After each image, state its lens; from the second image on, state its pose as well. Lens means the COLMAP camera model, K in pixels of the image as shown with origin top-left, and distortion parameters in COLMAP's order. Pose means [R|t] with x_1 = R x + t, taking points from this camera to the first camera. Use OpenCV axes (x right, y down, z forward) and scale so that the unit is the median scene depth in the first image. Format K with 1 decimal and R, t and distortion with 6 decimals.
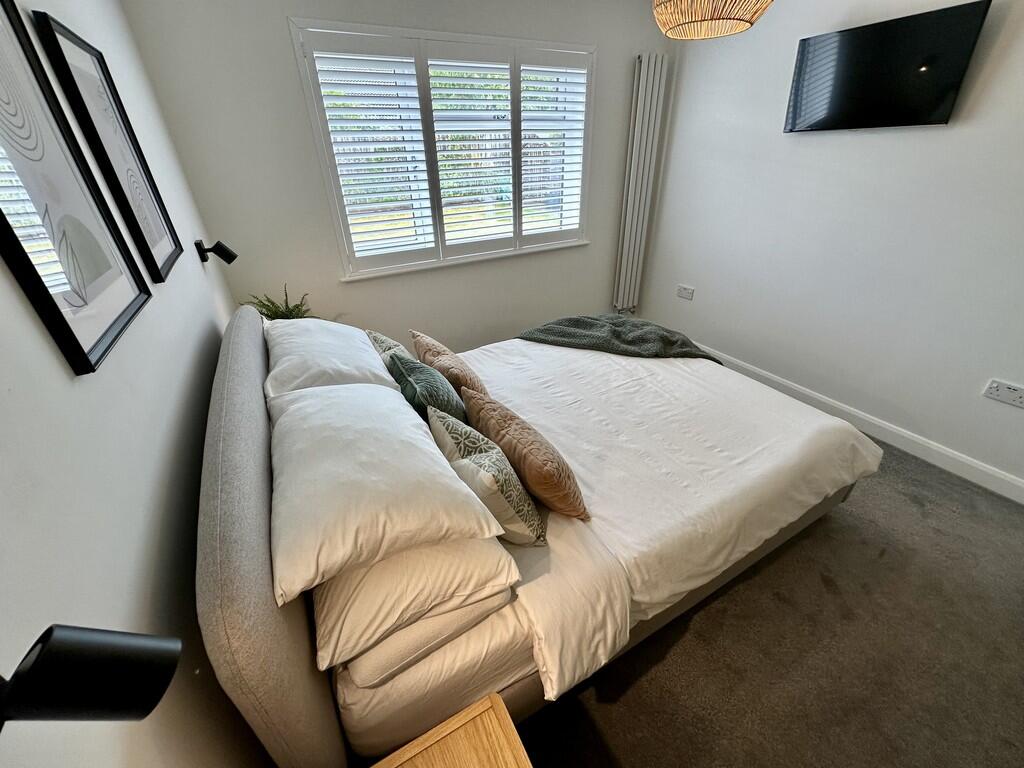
lens RADIAL K [[408.3, 0, 509.7], [0, 408.3, 381.7], [0, 0, 1]] dist [-0.000751, 0.000192]
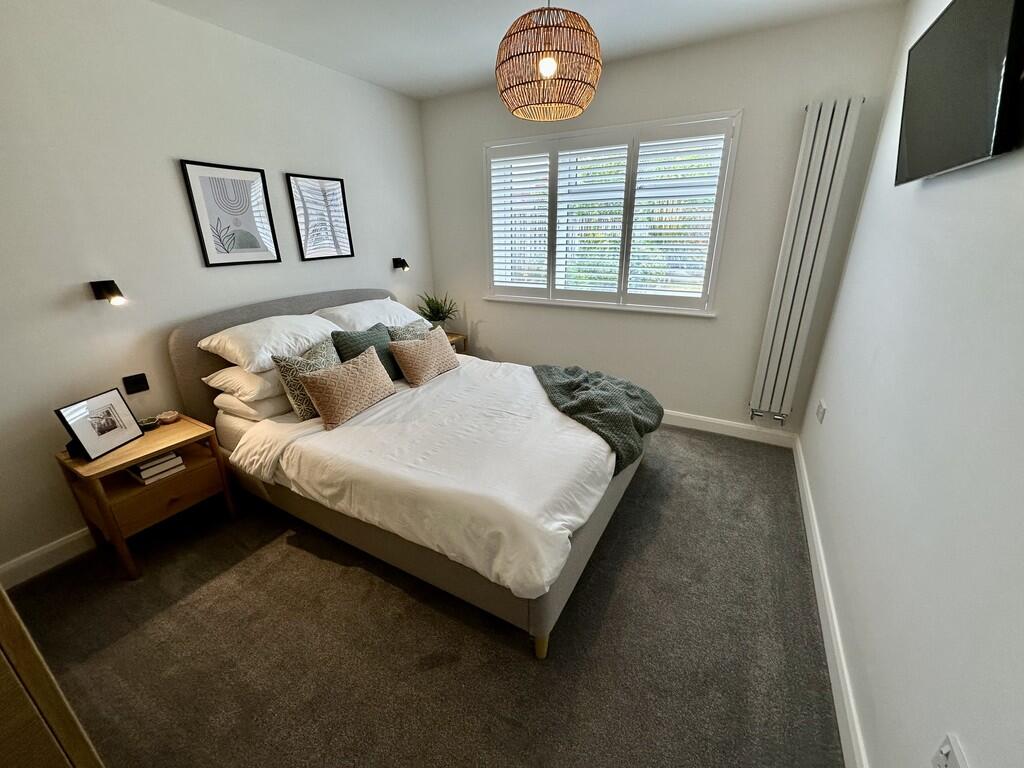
lens RADIAL K [[408.3, 0, 508.2], [0, 408.3, 380.8], [0, 0, 1]] dist [-0.000751, 0.000192]
pose [[0.525050, 0.312353, -0.791680, 0.964503], [-0.422938, 0.902985, 0.075772, -0.137340], [0.738543, 0.295048, 0.606219, 0.274895]]
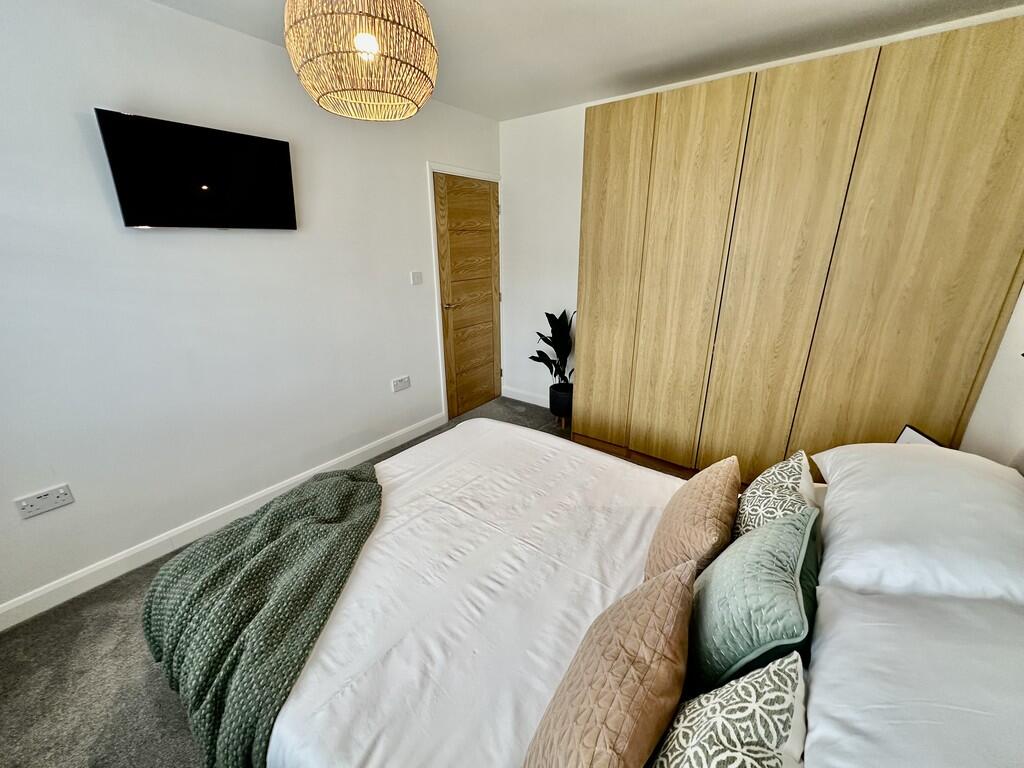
lens RADIAL K [[408.3, 0, 507.7], [0, 408.3, 380.5], [0, 0, 1]] dist [-0.000751, 0.000192]
pose [[-0.402516, -0.263641, 0.876627, -0.319612], [0.470041, 0.762222, 0.445060, -0.417893], [-0.785520, 0.591194, -0.182884, 0.779542]]
